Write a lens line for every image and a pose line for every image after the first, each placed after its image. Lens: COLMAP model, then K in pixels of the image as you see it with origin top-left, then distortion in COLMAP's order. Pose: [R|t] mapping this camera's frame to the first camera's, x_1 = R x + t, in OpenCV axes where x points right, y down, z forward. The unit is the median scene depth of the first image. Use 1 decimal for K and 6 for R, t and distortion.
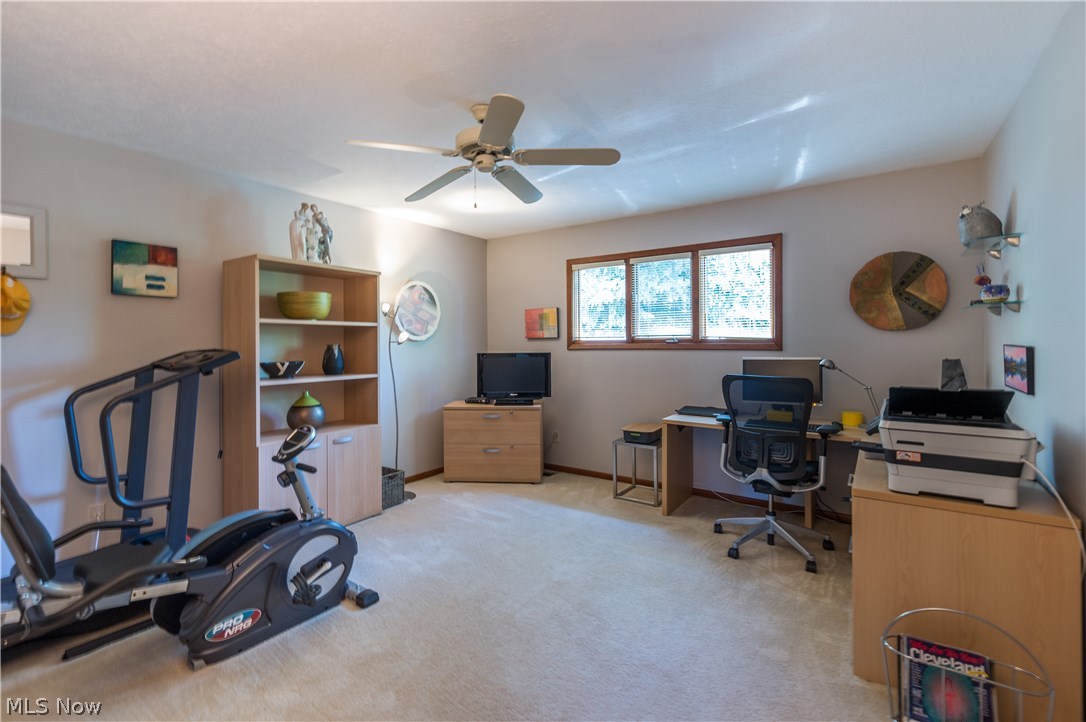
lens RADIAL K [[481.3, 0, 542.4], [0, 481.3, 342.3], [0, 0, 1]] dist [0.000629, -0.000107]
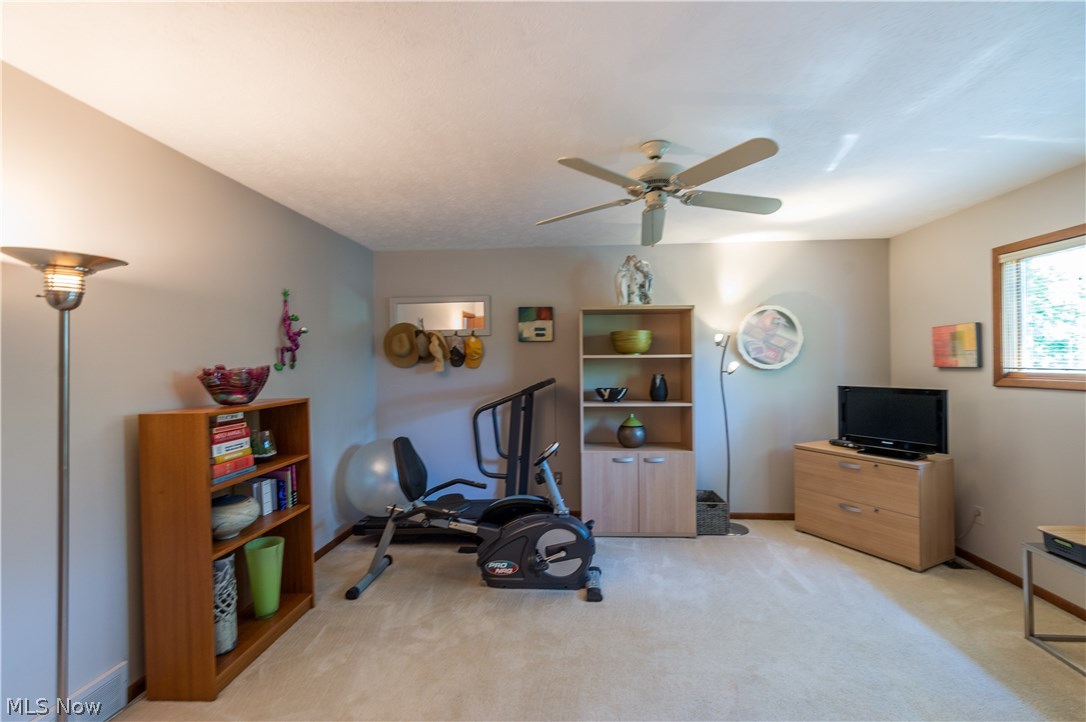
lens RADIAL K [[475.2, 0, 543.0], [0, 475.2, 361.0], [0, 0, 1]] dist [0.000178, 0.000036]
pose [[0.522487, 0.000841, -0.852647, 0.368678], [0.004431, 0.999983, 0.003702, -0.031458], [0.852636, -0.005712, 0.522474, 0.186331]]
